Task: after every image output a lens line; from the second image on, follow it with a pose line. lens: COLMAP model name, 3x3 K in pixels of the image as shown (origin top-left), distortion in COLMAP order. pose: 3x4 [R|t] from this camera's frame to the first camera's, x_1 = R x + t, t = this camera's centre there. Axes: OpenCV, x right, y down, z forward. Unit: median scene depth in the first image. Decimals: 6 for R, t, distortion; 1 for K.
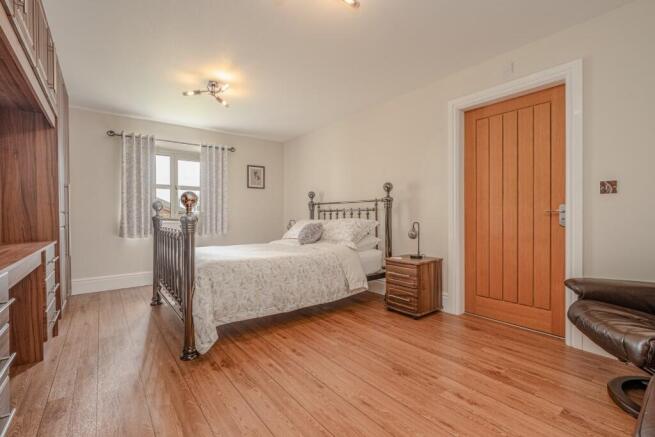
lens RADIAL K [[291.6, 0, 326.5], [0, 291.6, 218.9], [0, 0, 1]] dist [0.002239, 0.000089]
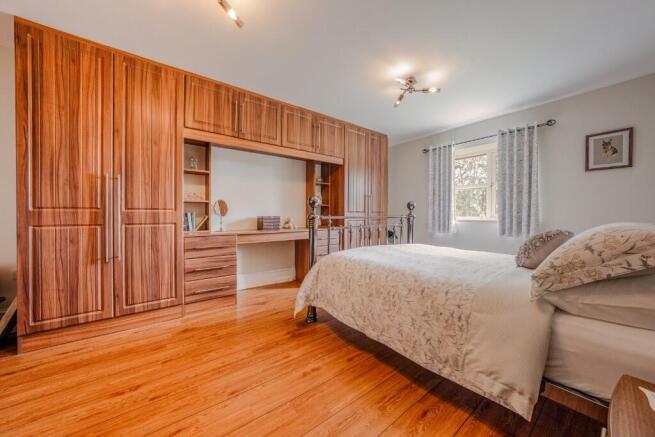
lens RADIAL K [[238.4, 0, 326.7], [0, 238.4, 215.1], [0, 0, 1]] dist [0.000407, -0.000577]
pose [[-0.001888, 0.007465, -0.999970, 0.513816], [-0.014396, 0.999868, 0.007491, -0.014012], [0.999895, 0.014409, -0.001780, 0.882884]]
